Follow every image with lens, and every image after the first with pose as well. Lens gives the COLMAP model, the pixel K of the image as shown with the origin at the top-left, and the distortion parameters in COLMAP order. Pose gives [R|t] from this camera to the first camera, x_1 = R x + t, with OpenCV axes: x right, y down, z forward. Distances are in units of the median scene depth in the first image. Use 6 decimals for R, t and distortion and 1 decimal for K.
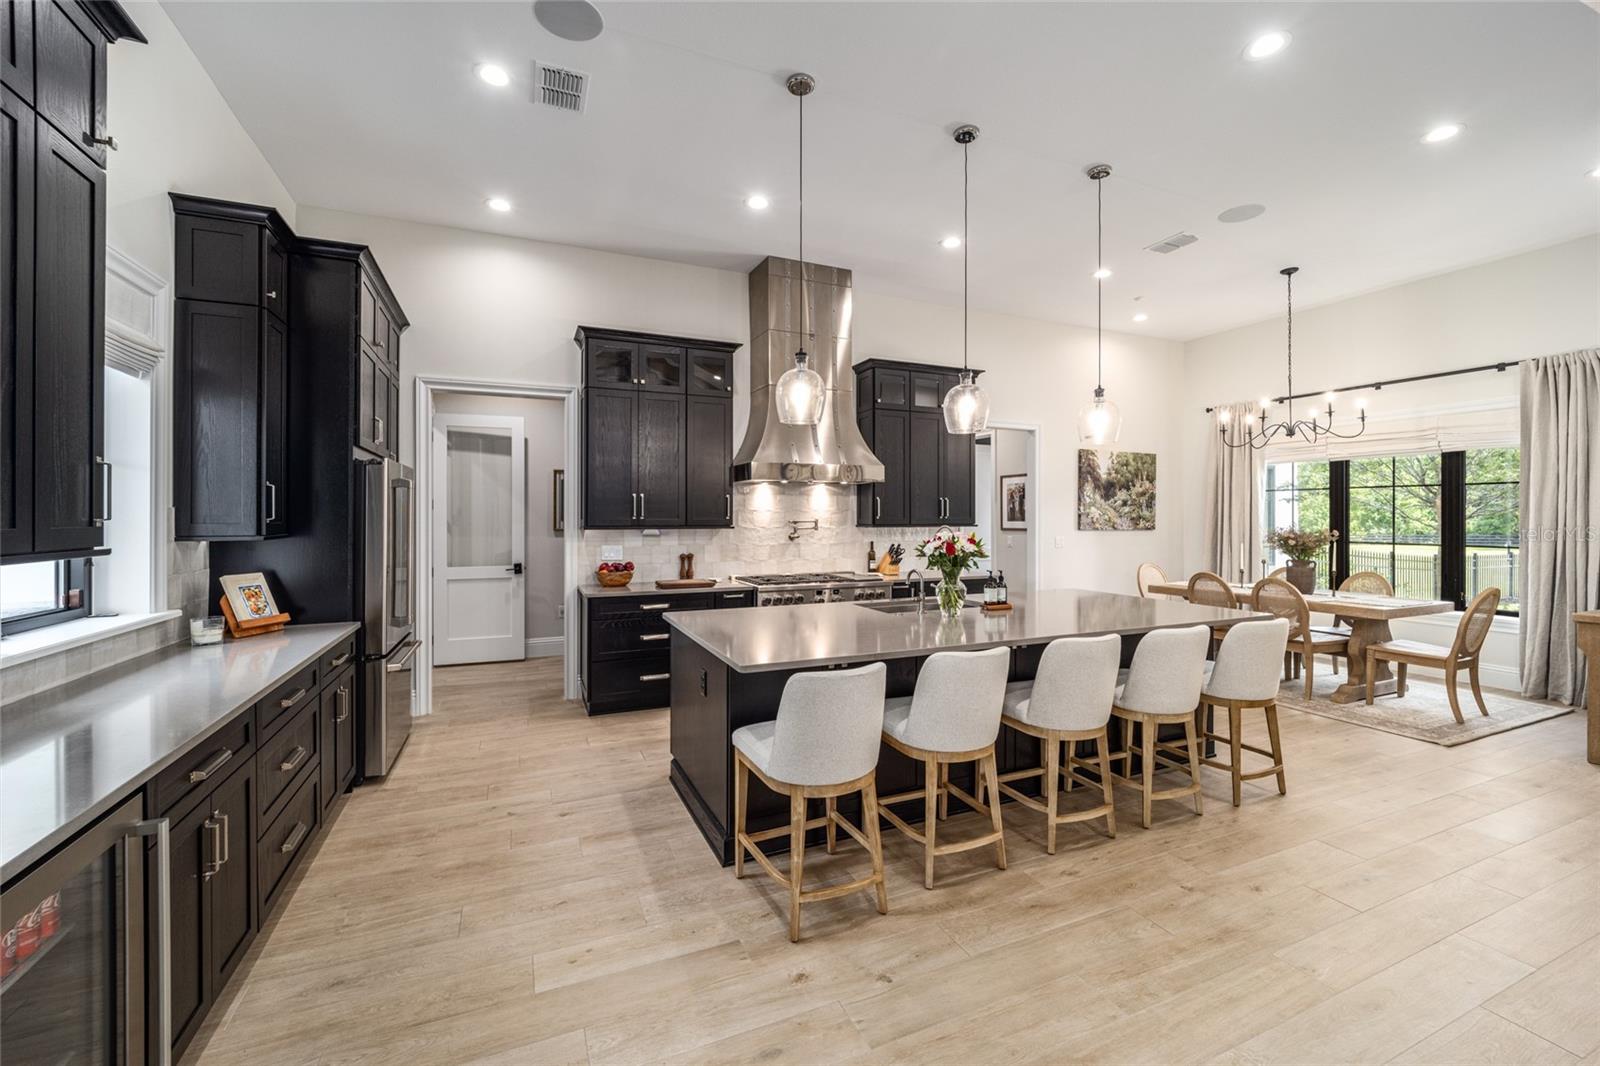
lens RADIAL K [[659.3, 0, 795.4], [0, 659.3, 519.2], [0, 0, 1]] dist [-0.000208, -0.000024]
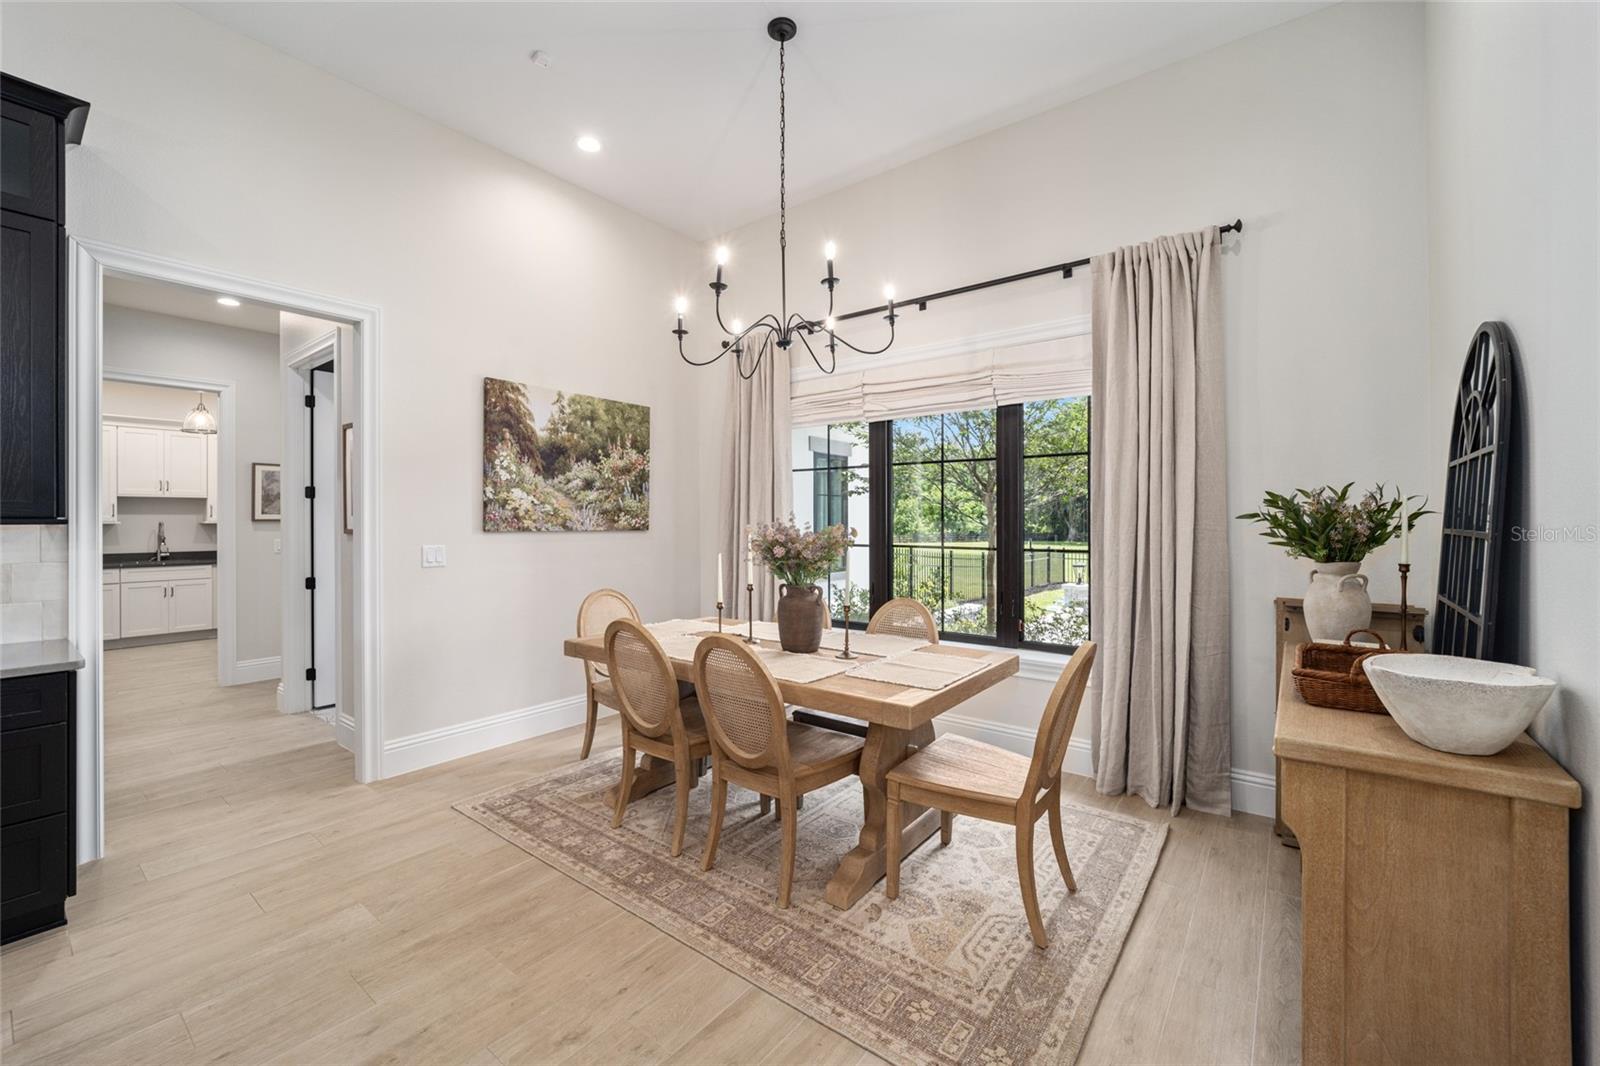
lens RADIAL K [[659.3, 0, 795.4], [0, 659.3, 519.2], [0, 0, 1]] dist [-0.000208, -0.000024]
pose [[0.880159, 0.001404, 0.474677, 0.478946], [0.001901, 0.999977, -0.006483, 0.012526], [-0.474675, 0.006608, 0.880136, 0.504576]]
